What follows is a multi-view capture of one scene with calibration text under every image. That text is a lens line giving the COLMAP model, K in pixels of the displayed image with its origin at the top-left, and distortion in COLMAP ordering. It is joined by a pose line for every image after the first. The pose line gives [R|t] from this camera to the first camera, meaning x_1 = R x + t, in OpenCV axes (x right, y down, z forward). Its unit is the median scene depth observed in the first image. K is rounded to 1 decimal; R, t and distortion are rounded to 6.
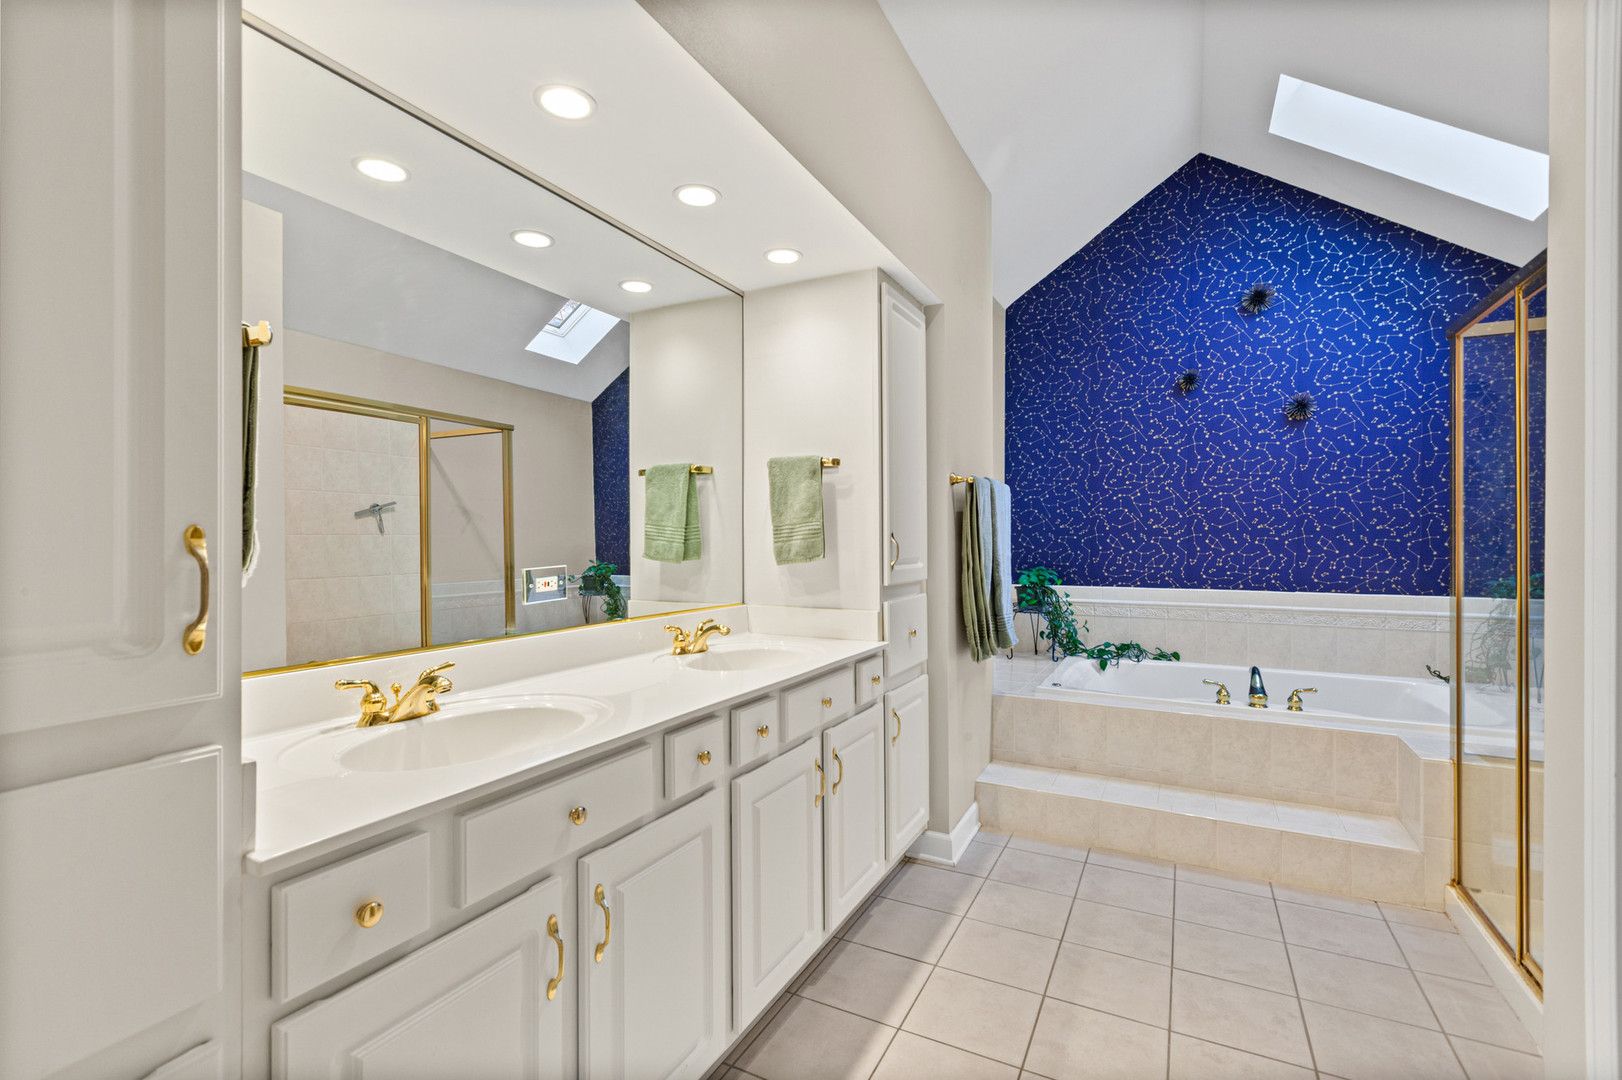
lens RADIAL K [[760.1, 0, 808.1], [0, 760.1, 538.4], [0, 0, 1]] dist [0.001210, 0.000449]
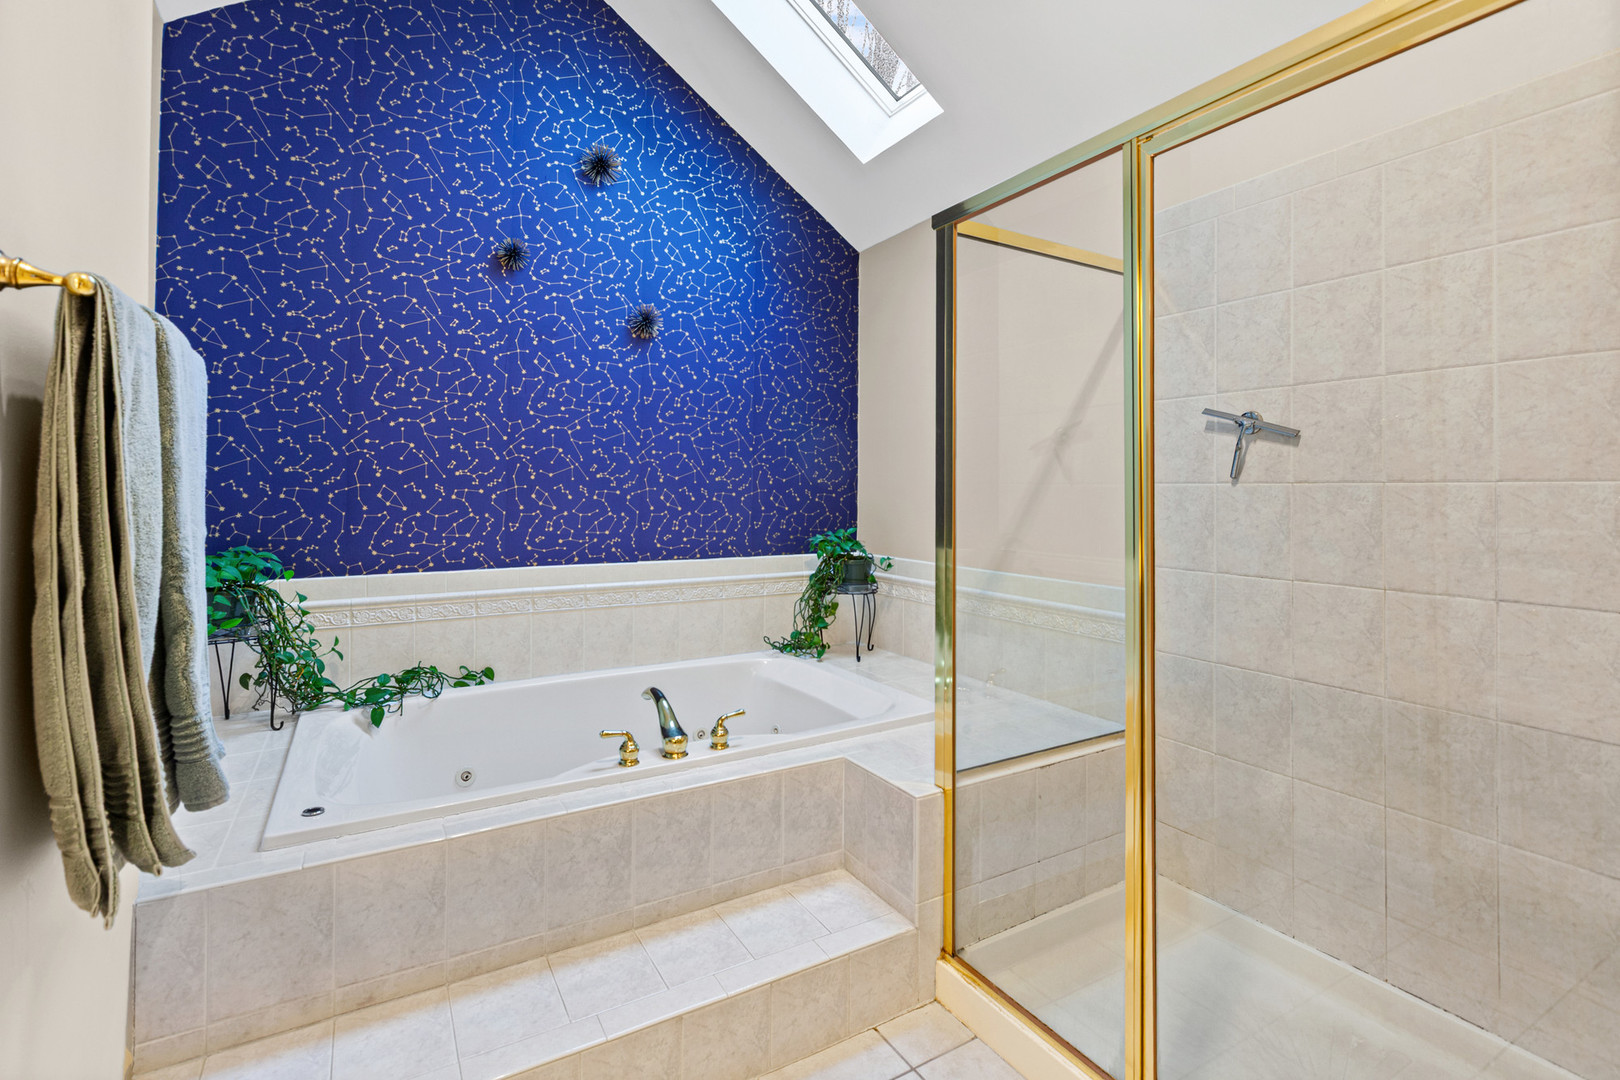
lens RADIAL K [[759.1, 0, 804.3], [0, 759.1, 478.6], [0, 0, 1]] dist [0.001210, 0.000449]
pose [[0.541987, 0.016693, 0.840221, 0.084563], [-0.002154, 0.999827, -0.018474, 0.000085], [-0.840384, 0.008203, 0.541929, 0.428238]]
